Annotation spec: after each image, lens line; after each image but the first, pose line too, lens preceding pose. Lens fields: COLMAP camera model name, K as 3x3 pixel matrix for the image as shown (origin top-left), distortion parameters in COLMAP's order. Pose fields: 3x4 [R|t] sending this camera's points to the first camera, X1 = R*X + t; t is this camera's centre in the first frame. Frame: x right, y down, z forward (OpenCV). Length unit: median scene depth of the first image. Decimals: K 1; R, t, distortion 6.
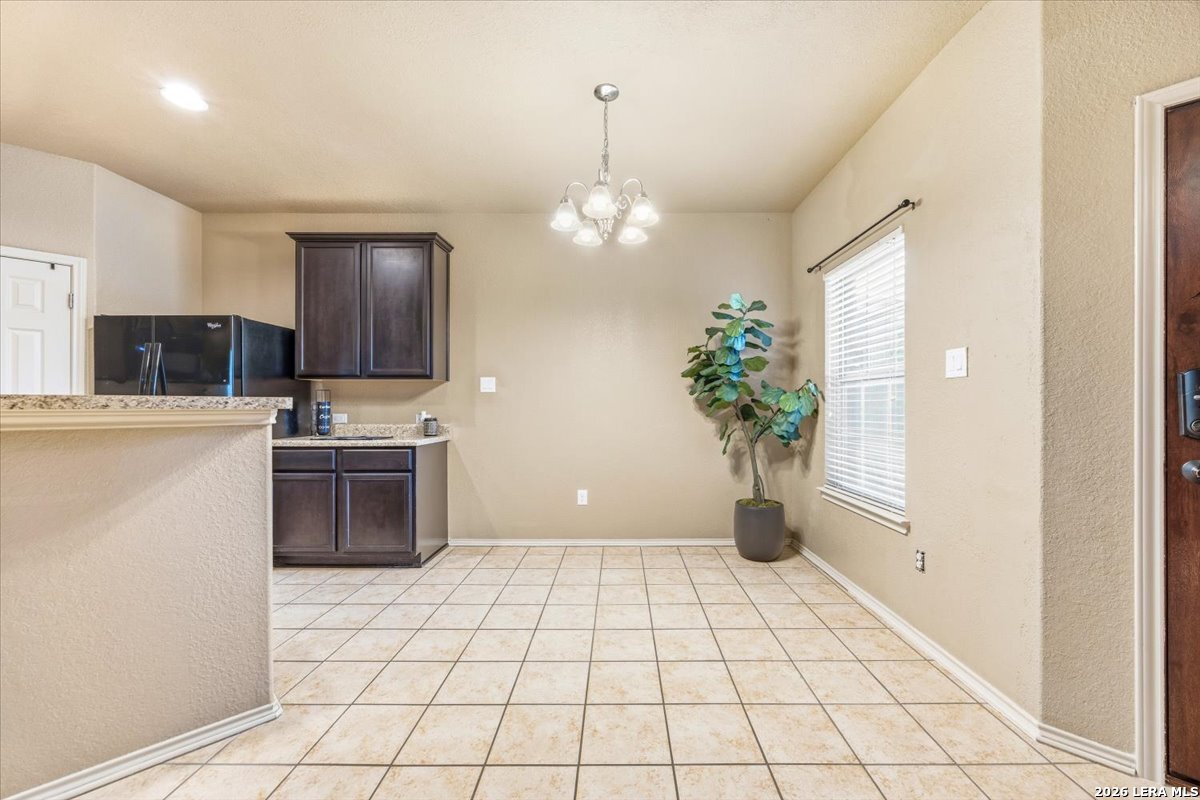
lens RADIAL K [[476.3, 0, 614.2], [0, 476.3, 404.7], [0, 0, 1]] dist [-0.002081, -0.000182]
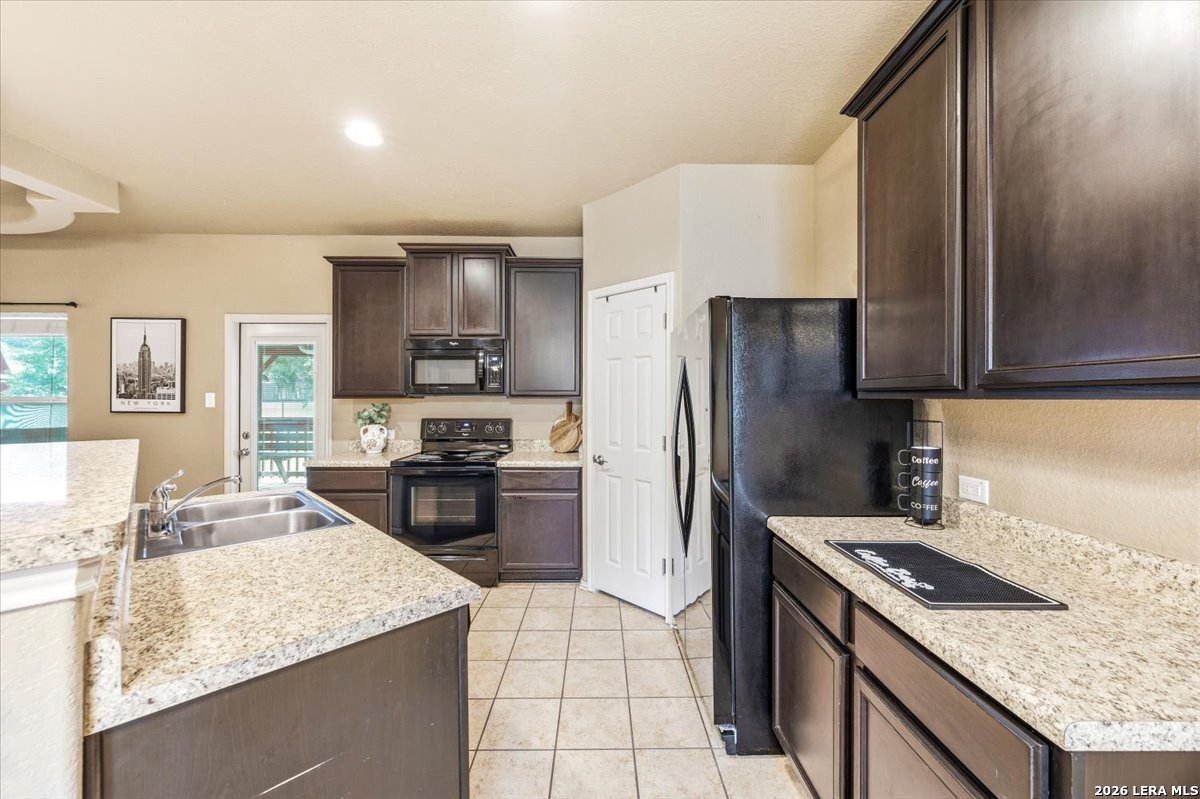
lens RADIAL K [[489.7, 0, 601.2], [0, 489.7, 403.9], [0, 0, 1]] dist [-0.001320, 0.000163]
pose [[-0.006263, 0.002267, -0.999978, -0.166591], [-0.005871, 0.999980, 0.002303, -0.048422], [0.999963, 0.005886, -0.006250, 0.743241]]
